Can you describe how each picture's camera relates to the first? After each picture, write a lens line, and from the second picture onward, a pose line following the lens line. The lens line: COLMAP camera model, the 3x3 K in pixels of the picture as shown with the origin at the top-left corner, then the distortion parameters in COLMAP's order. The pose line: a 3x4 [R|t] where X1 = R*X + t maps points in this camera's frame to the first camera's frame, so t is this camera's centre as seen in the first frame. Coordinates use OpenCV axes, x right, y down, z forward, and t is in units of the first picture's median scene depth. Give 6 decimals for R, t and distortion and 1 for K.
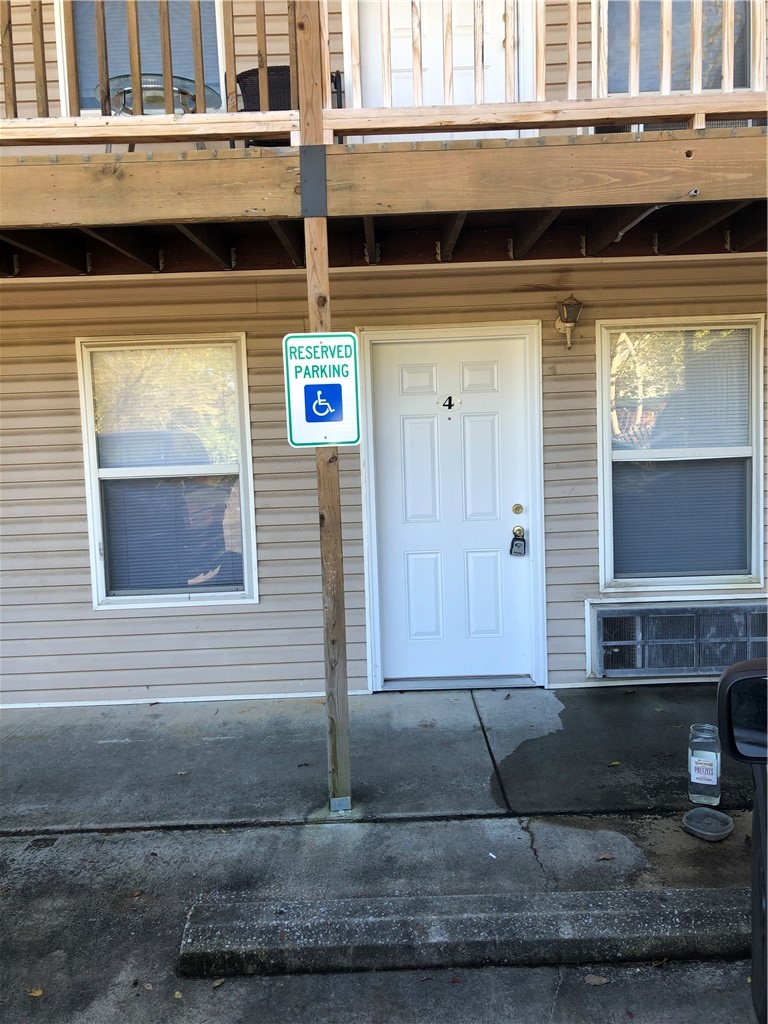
lens RADIAL K [[843.8, 0, 380.3], [0, 843.8, 509.1], [0, 0, 1]] dist [0.037315, -0.037205]
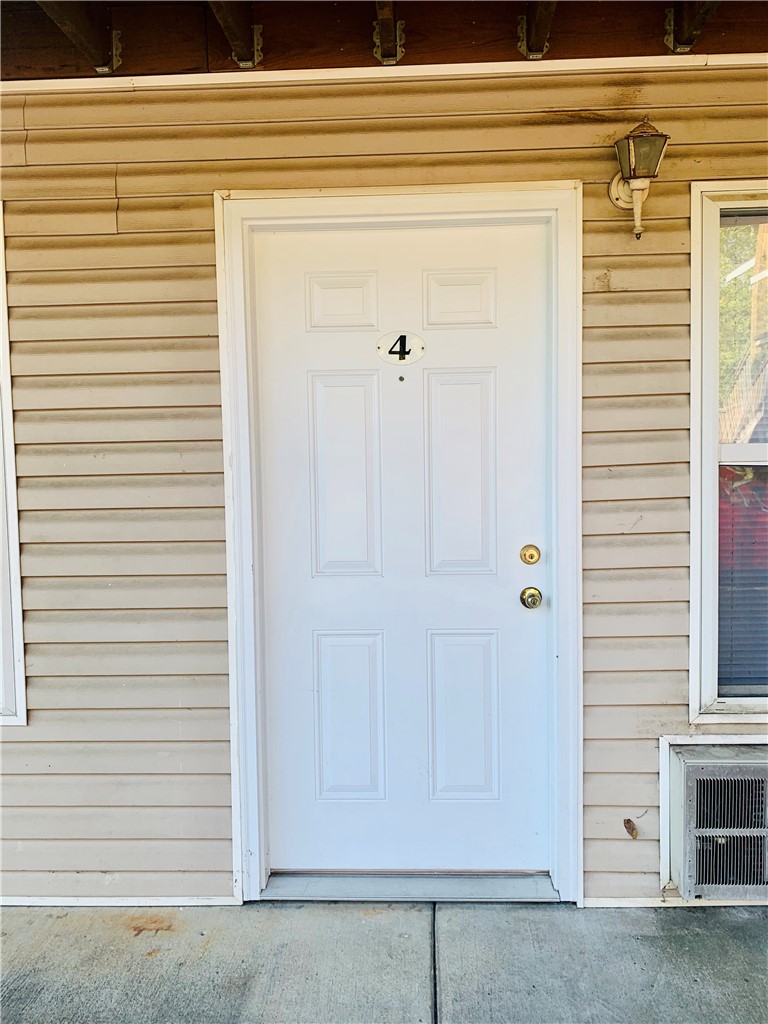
lens RADIAL K [[793.1, 0, 388.8], [0, 793.1, 510.7], [0, 0, 1]] dist [0.015885, -0.023431]
pose [[0.998749, 0.020935, -0.045408, 0.098694], [-0.022038, 0.999471, -0.023926, -0.013775], [0.044883, 0.024897, 0.998682, 0.516067]]
